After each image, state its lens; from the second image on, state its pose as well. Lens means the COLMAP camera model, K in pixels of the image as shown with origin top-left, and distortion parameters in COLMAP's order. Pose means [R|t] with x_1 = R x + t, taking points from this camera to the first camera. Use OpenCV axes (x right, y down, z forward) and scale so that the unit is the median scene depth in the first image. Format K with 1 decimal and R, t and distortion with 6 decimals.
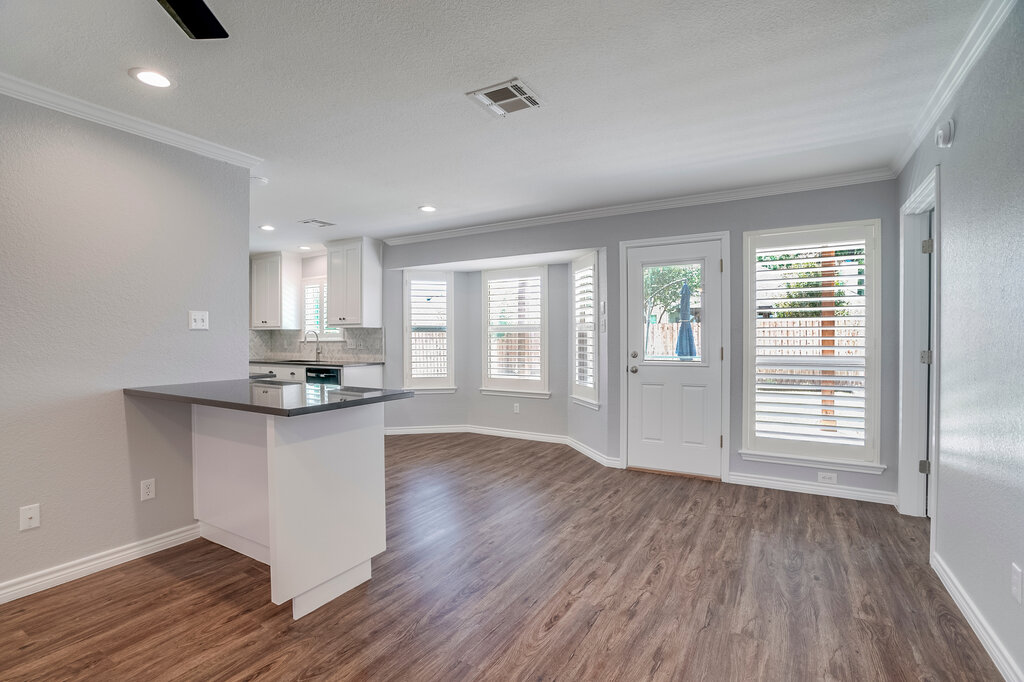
lens RADIAL K [[476.5, 0, 507.2], [0, 476.5, 337.5], [0, 0, 1]] dist [-0.047346, 0.014990]
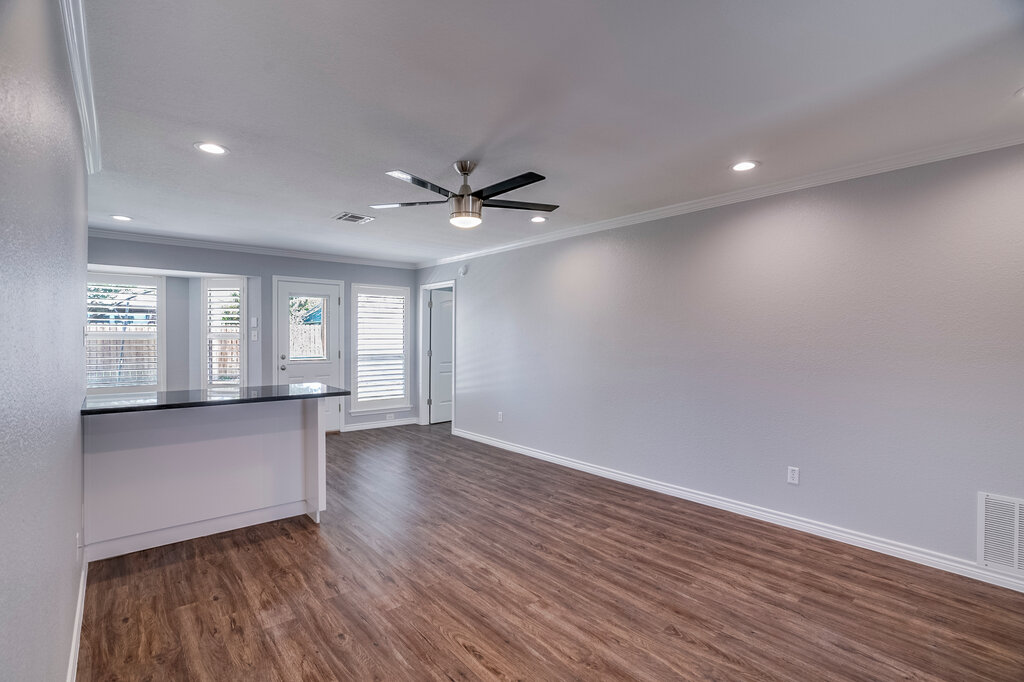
lens RADIAL K [[476.5, 0, 512.5], [0, 476.5, 332.7], [0, 0, 1]] dist [-0.047346, 0.014990]
pose [[0.314340, 0.011179, 0.949245, -0.836951], [-0.007441, 0.999929, -0.009312, -0.028777], [-0.949281, -0.004137, 0.314401, -0.082940]]
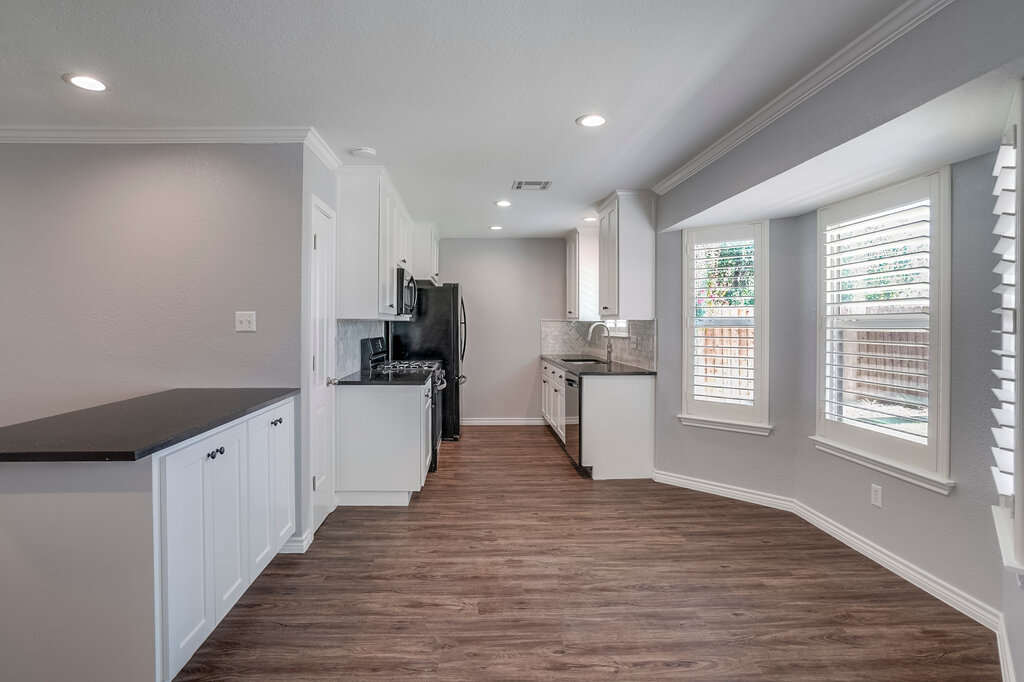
lens RADIAL K [[516.9, 0, 491.6], [0, 516.9, 325.1], [0, 0, 1]] dist [-0.006906, 0.000199]
pose [[0.553703, 0.006659, -0.832688, 0.290192], [-0.001771, 0.999975, 0.006818, -0.023868], [0.832712, -0.002300, 0.553701, 0.536321]]
